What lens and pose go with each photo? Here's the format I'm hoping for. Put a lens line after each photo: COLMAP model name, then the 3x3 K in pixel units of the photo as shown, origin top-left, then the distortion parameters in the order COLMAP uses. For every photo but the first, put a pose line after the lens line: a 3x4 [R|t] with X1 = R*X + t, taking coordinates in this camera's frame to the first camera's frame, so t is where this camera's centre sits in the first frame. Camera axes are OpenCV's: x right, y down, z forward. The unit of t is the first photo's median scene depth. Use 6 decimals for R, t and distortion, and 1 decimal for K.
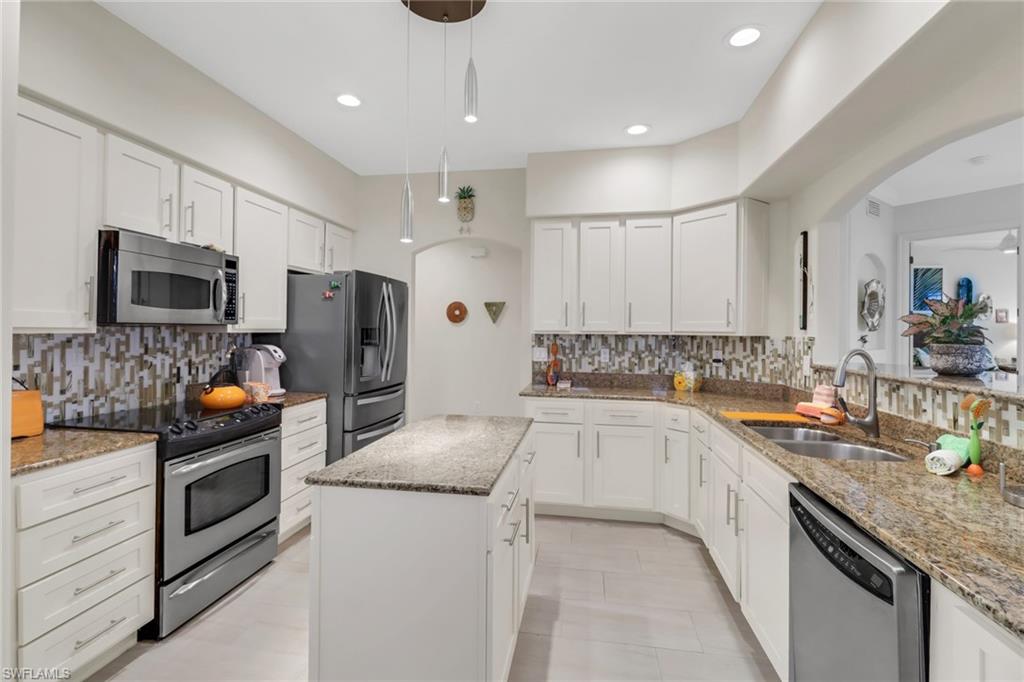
lens RADIAL K [[473.7, 0, 510.6], [0, 473.7, 329.8], [0, 0, 1]] dist [0.022749, -0.015204]
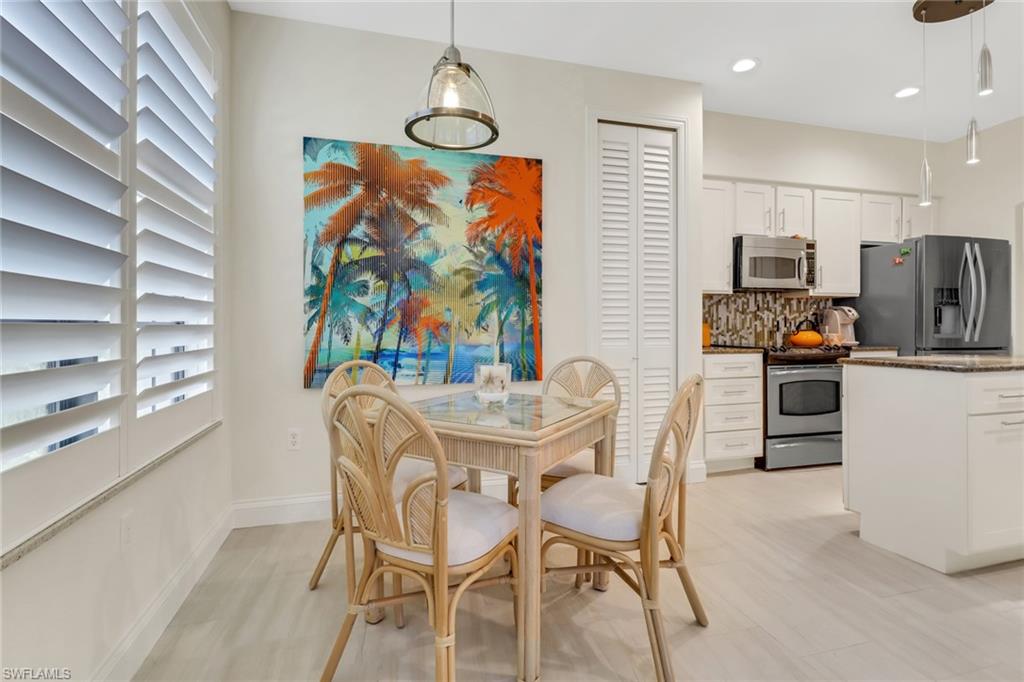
lens RADIAL K [[475.5, 0, 514.6], [0, 475.5, 319.1], [0, 0, 1]] dist [0.011944, -0.007320]
pose [[0.421880, -0.016157, -0.906508, 0.334990], [0.004983, 0.999867, -0.015502, 0.099847], [0.906638, 0.002023, 0.421904, -0.407249]]
